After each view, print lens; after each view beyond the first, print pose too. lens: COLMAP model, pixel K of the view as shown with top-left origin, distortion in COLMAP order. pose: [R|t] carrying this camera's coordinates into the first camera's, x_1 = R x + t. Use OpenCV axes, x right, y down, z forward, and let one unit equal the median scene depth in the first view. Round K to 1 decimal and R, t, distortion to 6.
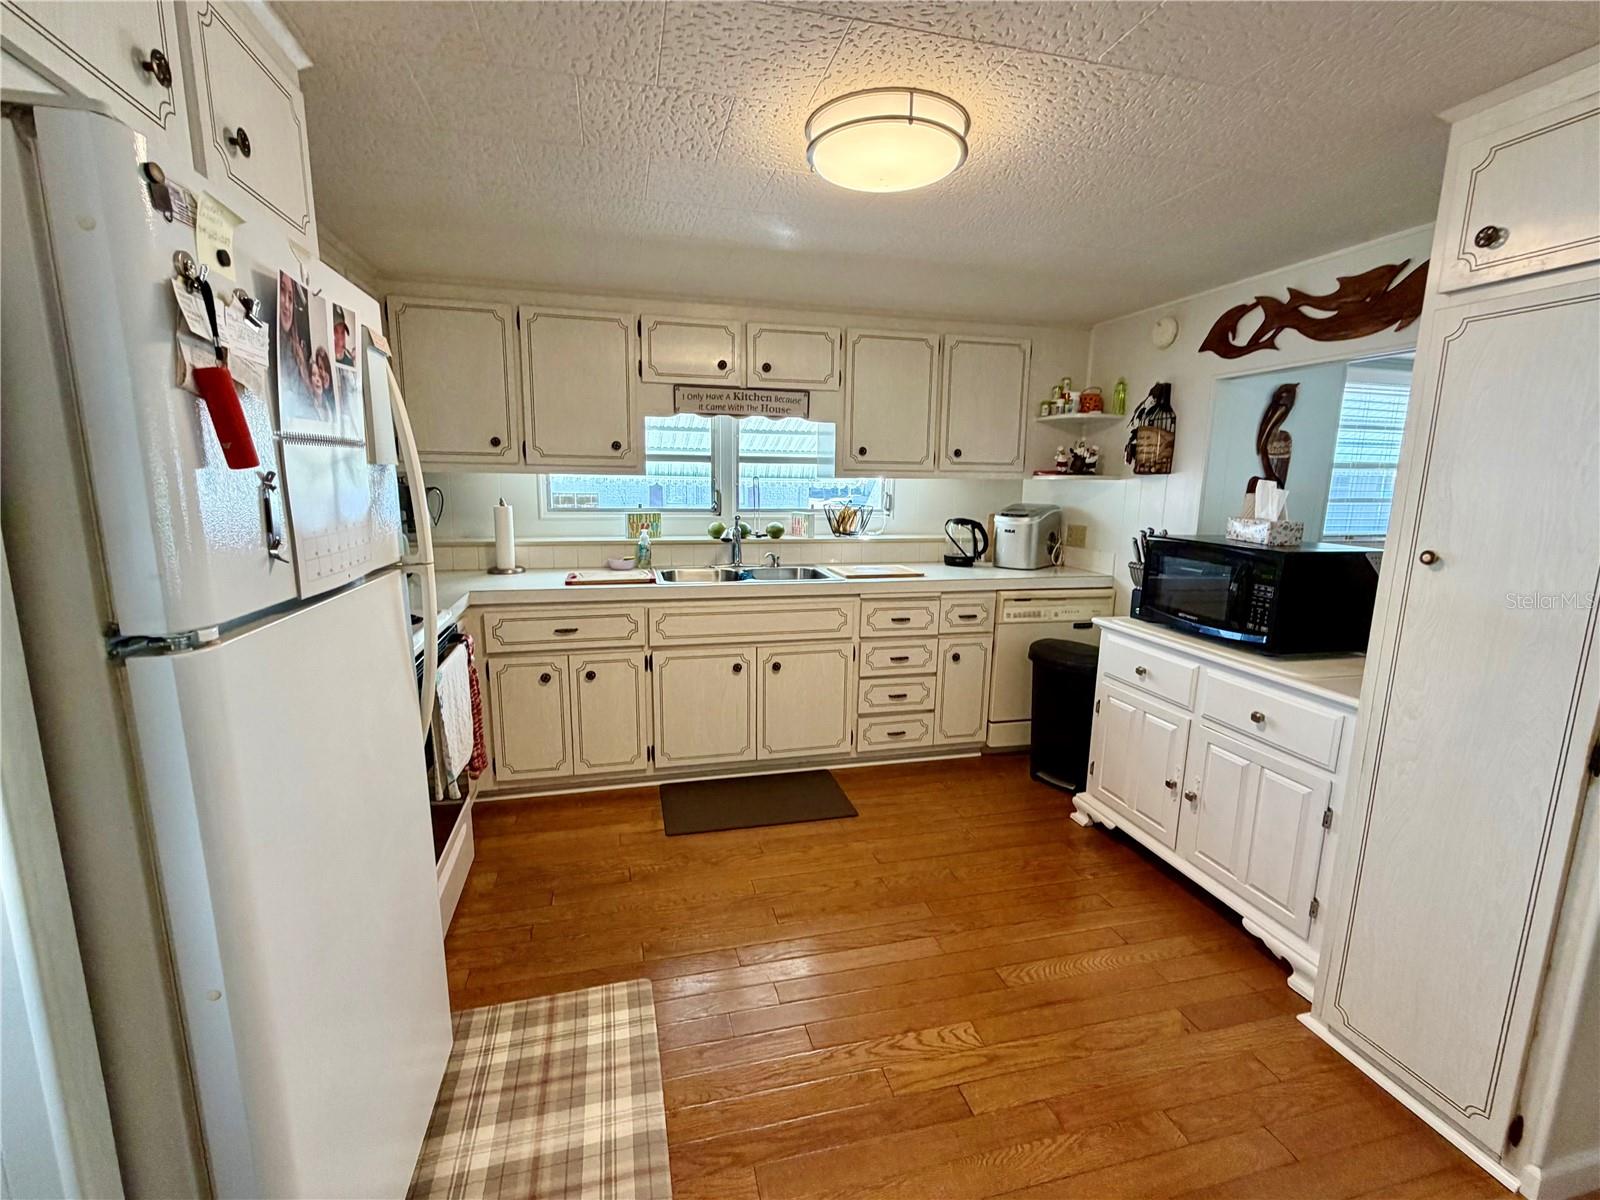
lens RADIAL K [[713.6, 0, 803.0], [0, 713.6, 601.3], [0, 0, 1]] dist [-0.000579, 0.000754]
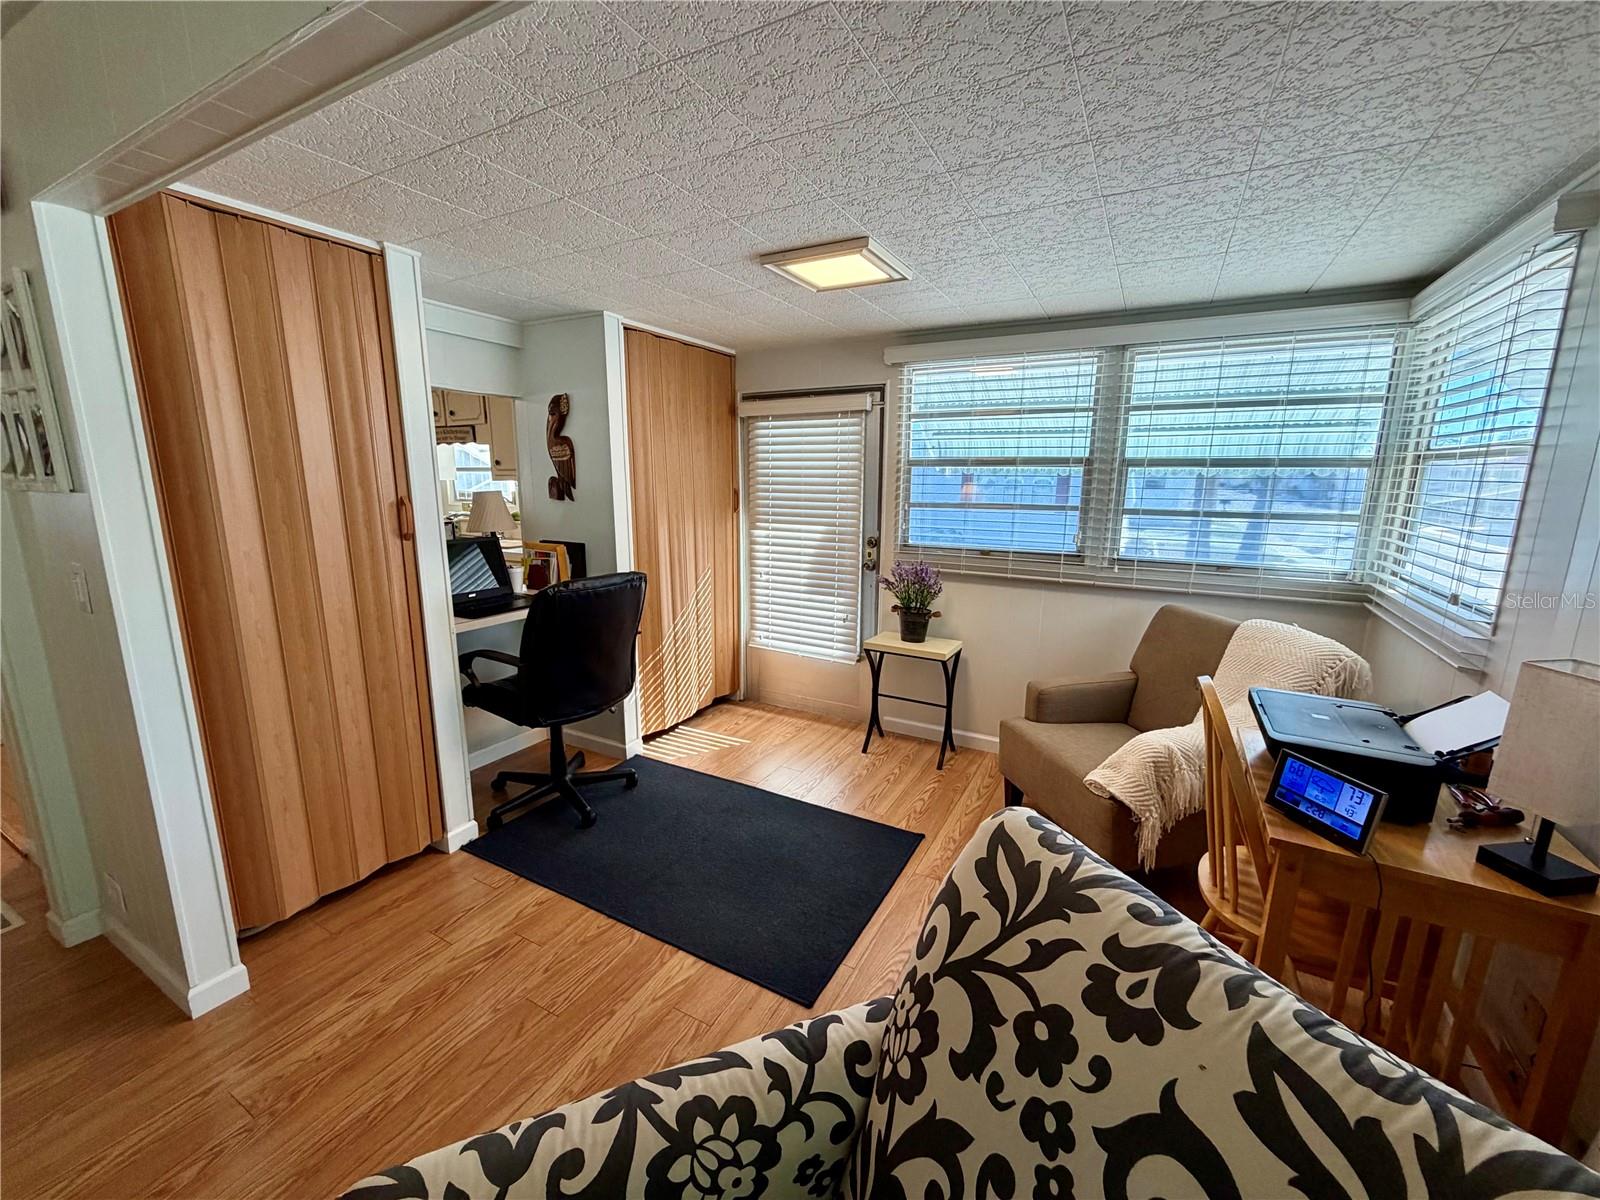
lens RADIAL K [[642.1, 0, 802.0], [0, 642.1, 603.1], [0, 0, 1]] dist [-0.002530, 0.000953]
pose [[0.726697, 0.123114, -0.675836, 1.659303], [-0.117593, 0.991582, 0.054189, -0.076264], [0.676819, 0.040095, 0.735057, 0.516178]]
